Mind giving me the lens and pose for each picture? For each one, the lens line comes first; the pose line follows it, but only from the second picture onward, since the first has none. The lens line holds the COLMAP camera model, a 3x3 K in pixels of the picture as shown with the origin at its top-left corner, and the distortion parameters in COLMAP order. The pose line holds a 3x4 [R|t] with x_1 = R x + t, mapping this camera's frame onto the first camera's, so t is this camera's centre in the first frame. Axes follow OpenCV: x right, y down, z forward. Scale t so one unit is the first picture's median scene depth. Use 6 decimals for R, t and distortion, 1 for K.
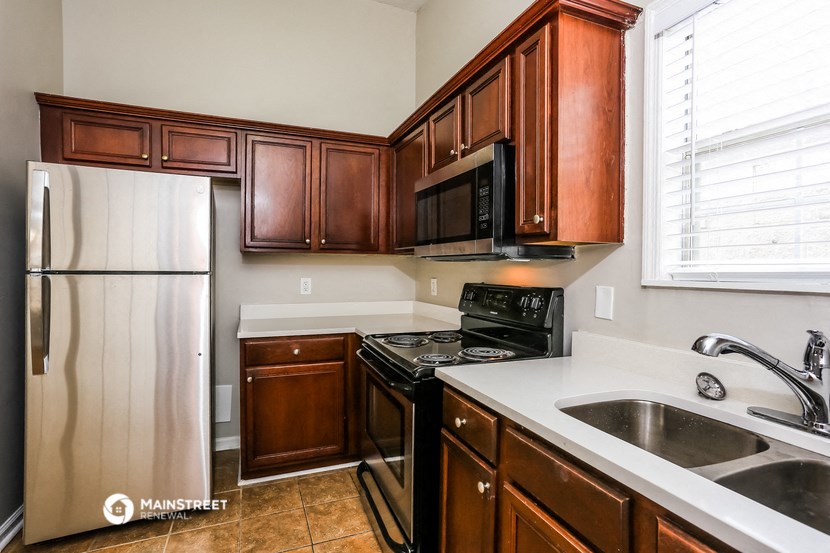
lens RADIAL K [[405.9, 0, 415.0], [0, 405.9, 276.5], [0, 0, 1]] dist [0.001586, -0.000110]
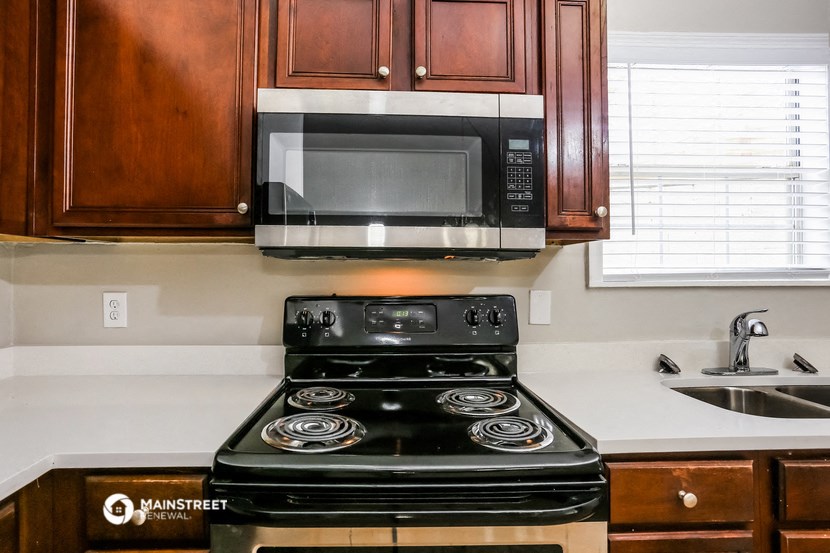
lens RADIAL K [[405.9, 0, 415.0], [0, 405.9, 276.5], [0, 0, 1]] dist [0.001586, -0.000110]
pose [[0.354556, -0.008152, 0.934999, -0.530983], [0.032305, 0.999472, -0.003536, -0.013948], [-0.934476, 0.031459, 0.354632, 0.930704]]
